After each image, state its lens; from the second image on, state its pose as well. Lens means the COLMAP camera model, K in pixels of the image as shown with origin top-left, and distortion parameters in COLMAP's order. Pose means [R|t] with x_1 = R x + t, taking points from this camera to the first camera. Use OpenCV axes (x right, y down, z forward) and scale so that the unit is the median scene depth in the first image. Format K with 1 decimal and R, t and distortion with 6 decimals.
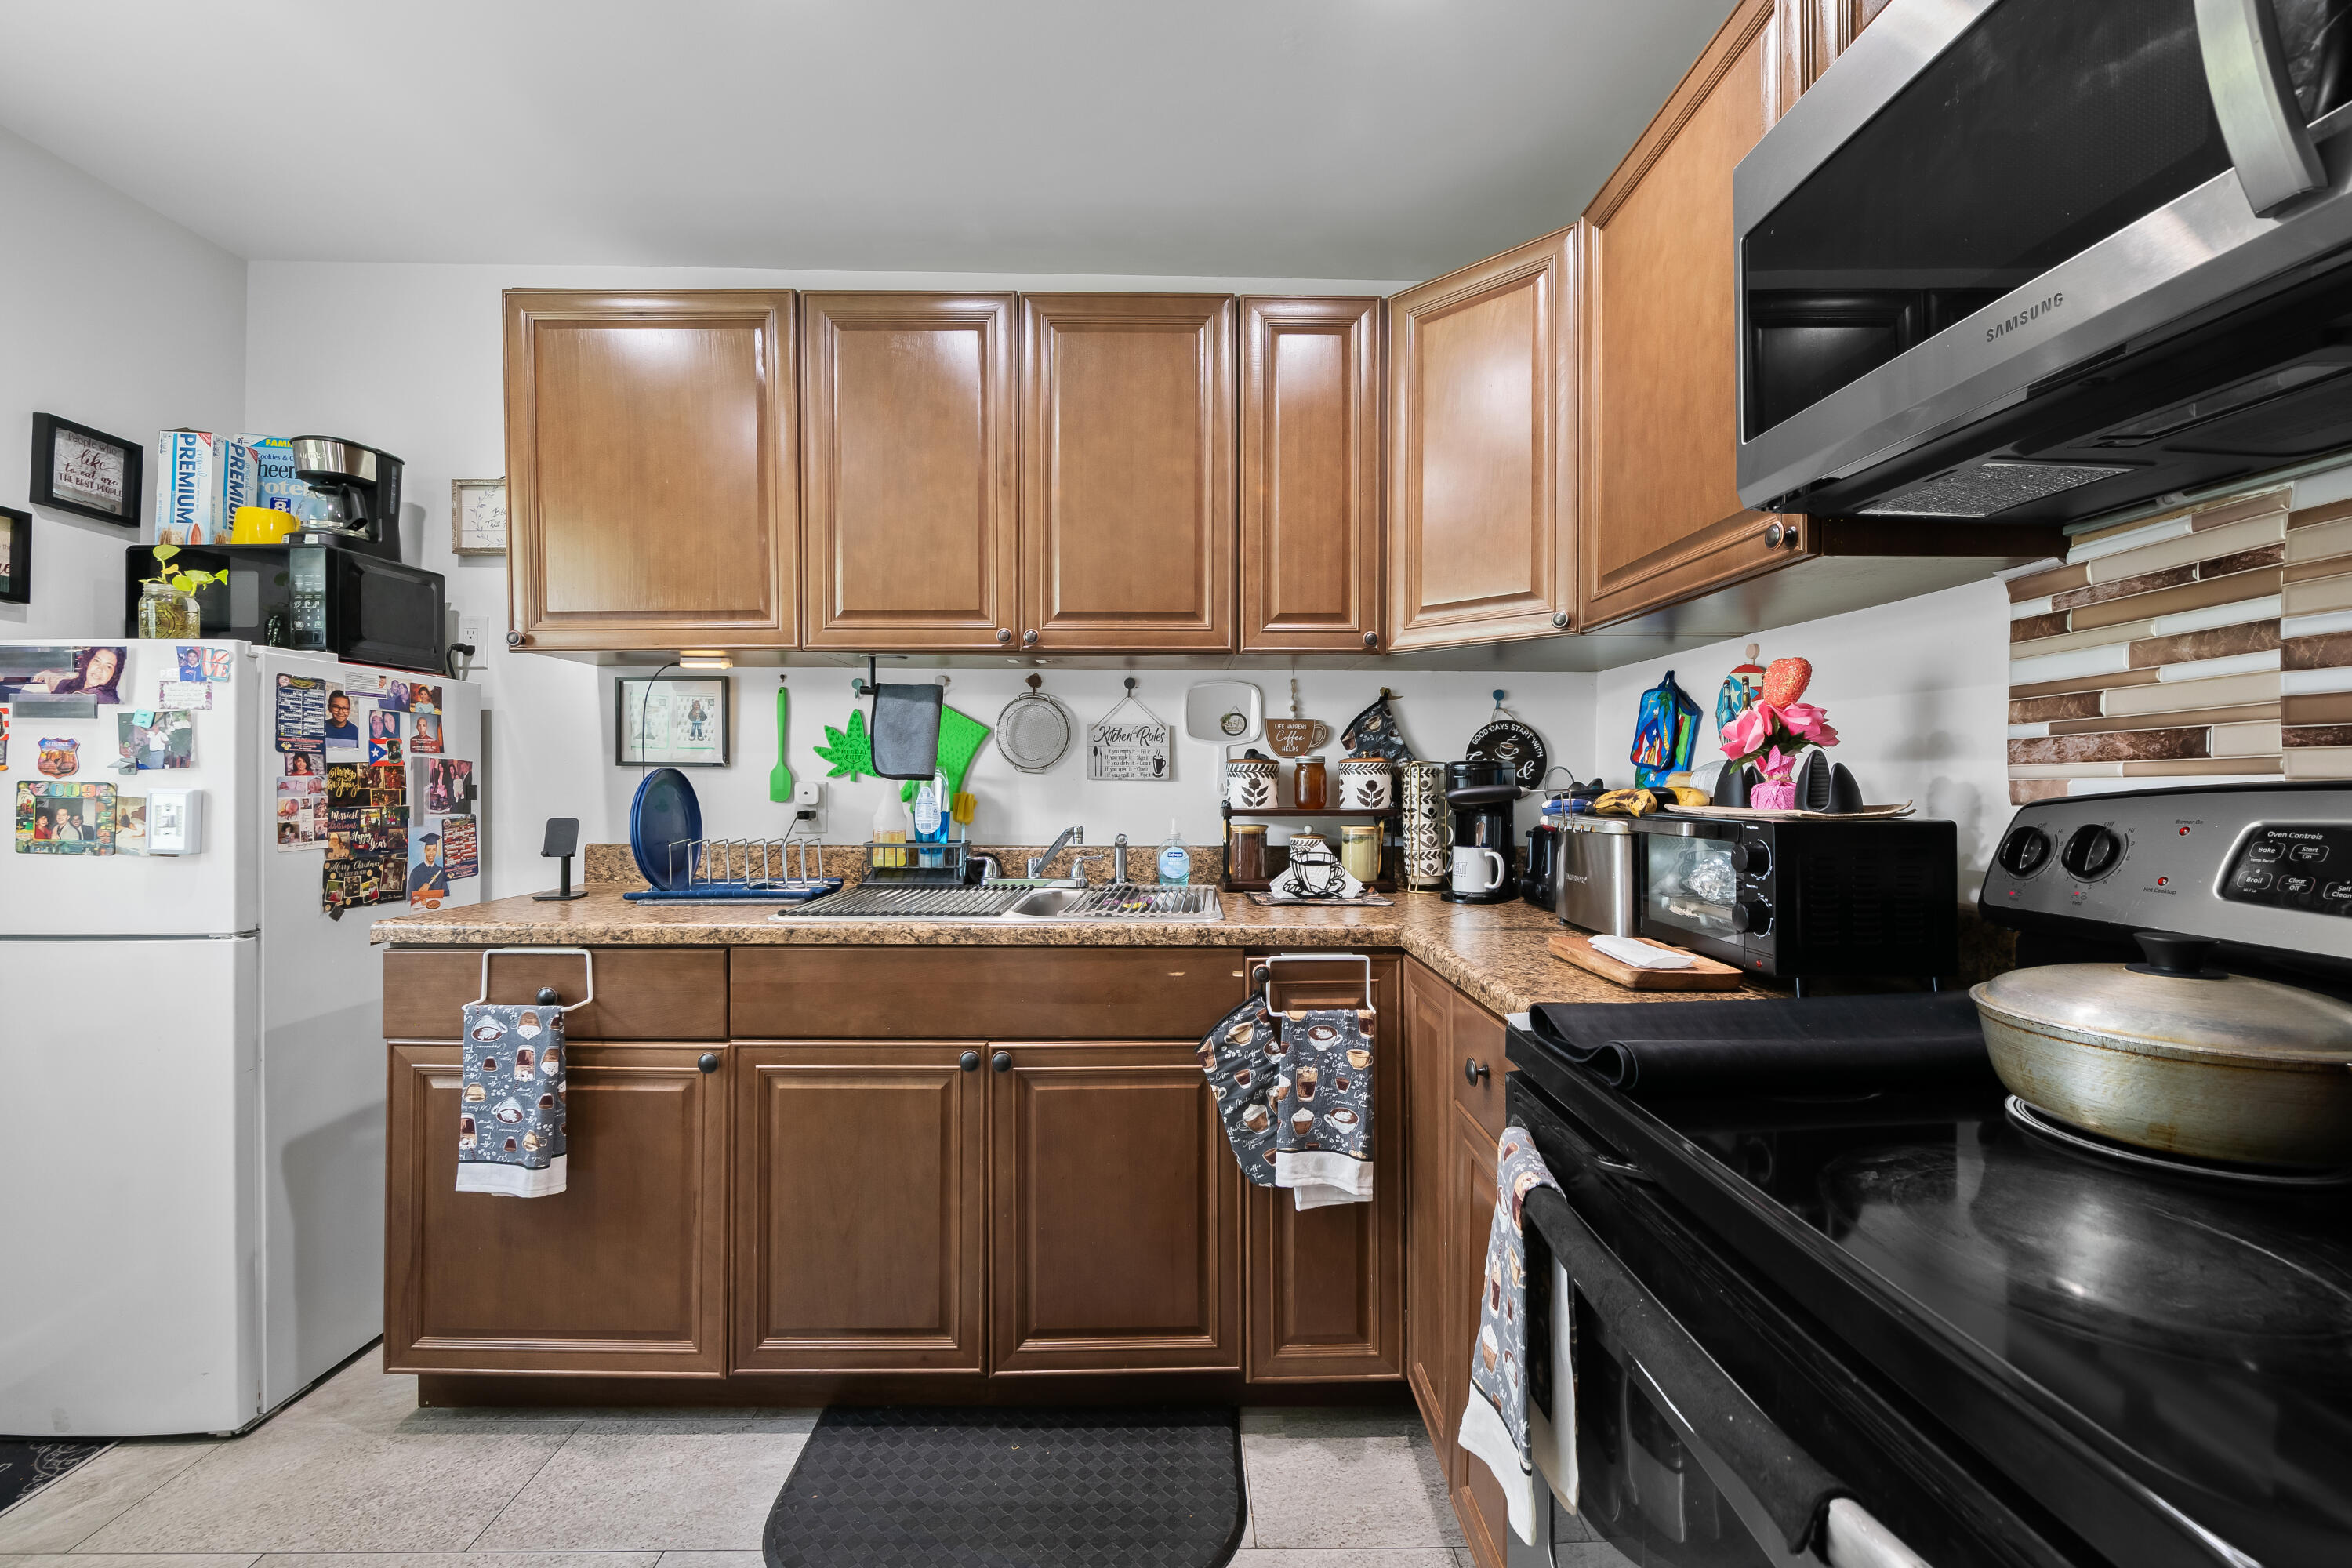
lens RADIAL K [[930.0, 0, 1187.3], [0, 930.0, 780.8], [0, 0, 1]] dist [-0.007726, -0.001292]
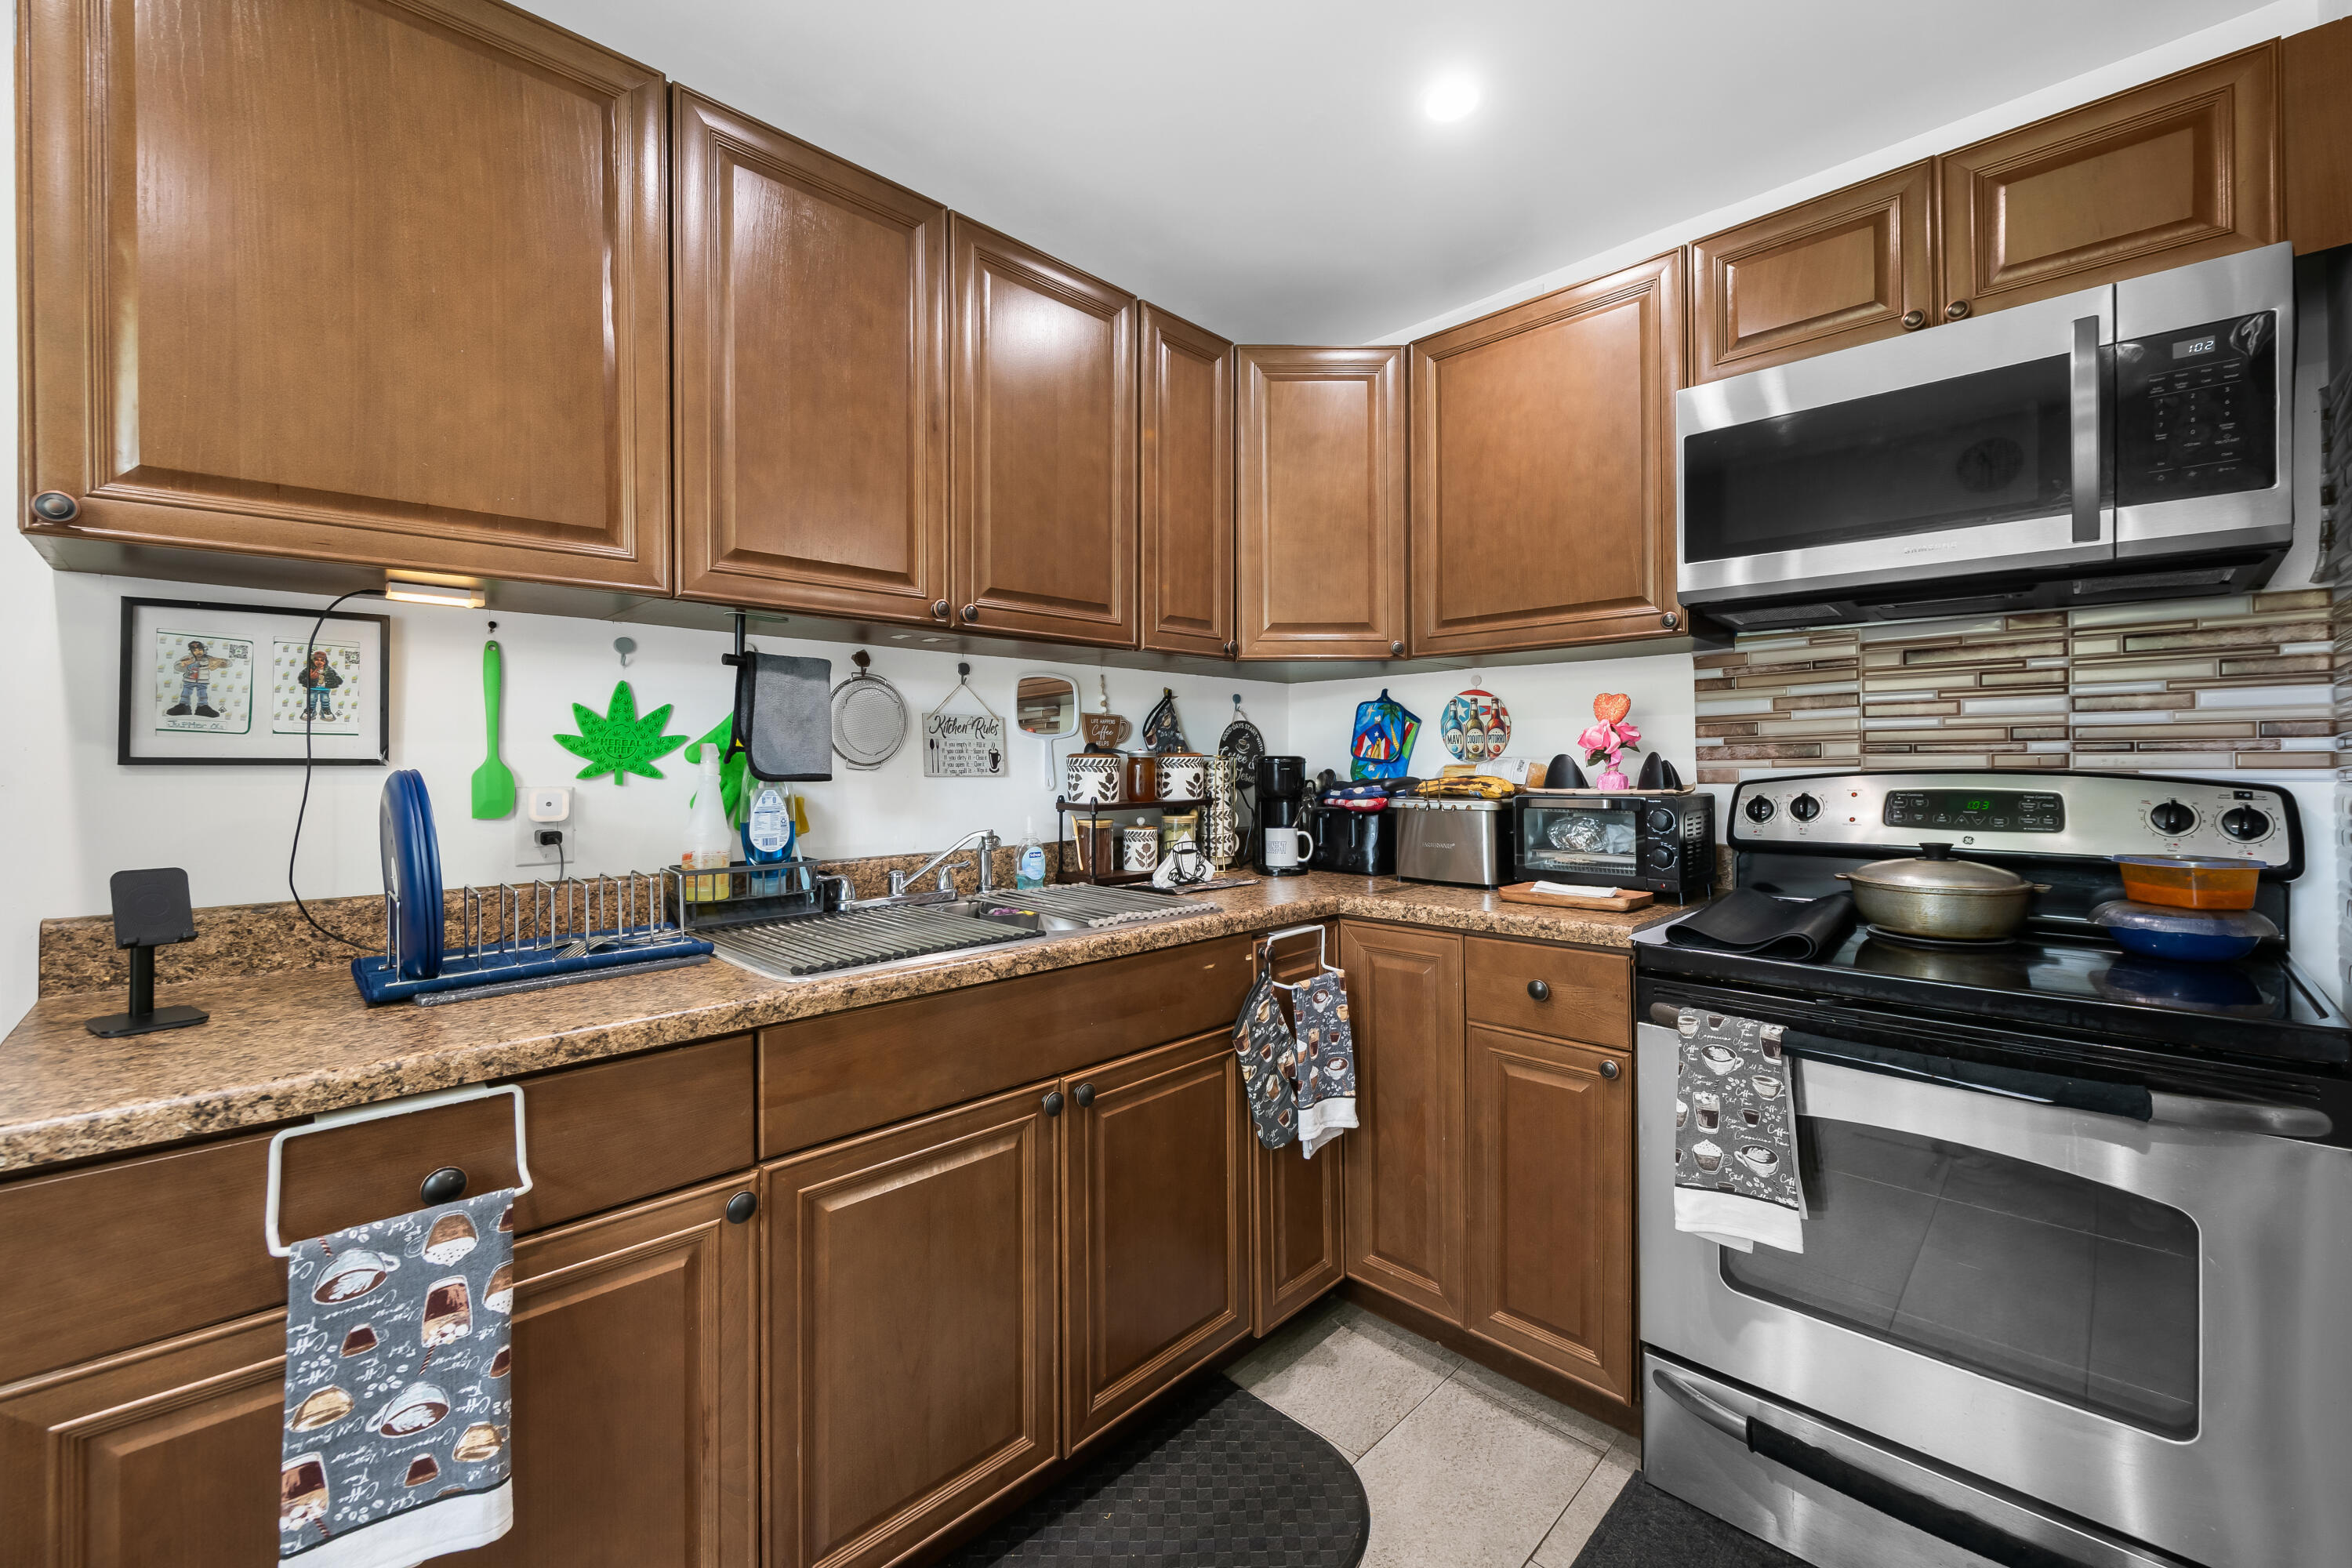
lens RADIAL K [[930.0, 0, 1191.1], [0, 930.0, 762.9], [0, 0, 1]] dist [-0.007726, -0.001292]
pose [[0.719085, -0.006482, 0.694892, -0.734943], [0.010044, 0.999949, -0.001066, -0.014994], [-0.694850, 0.007746, 0.719113, 0.279119]]
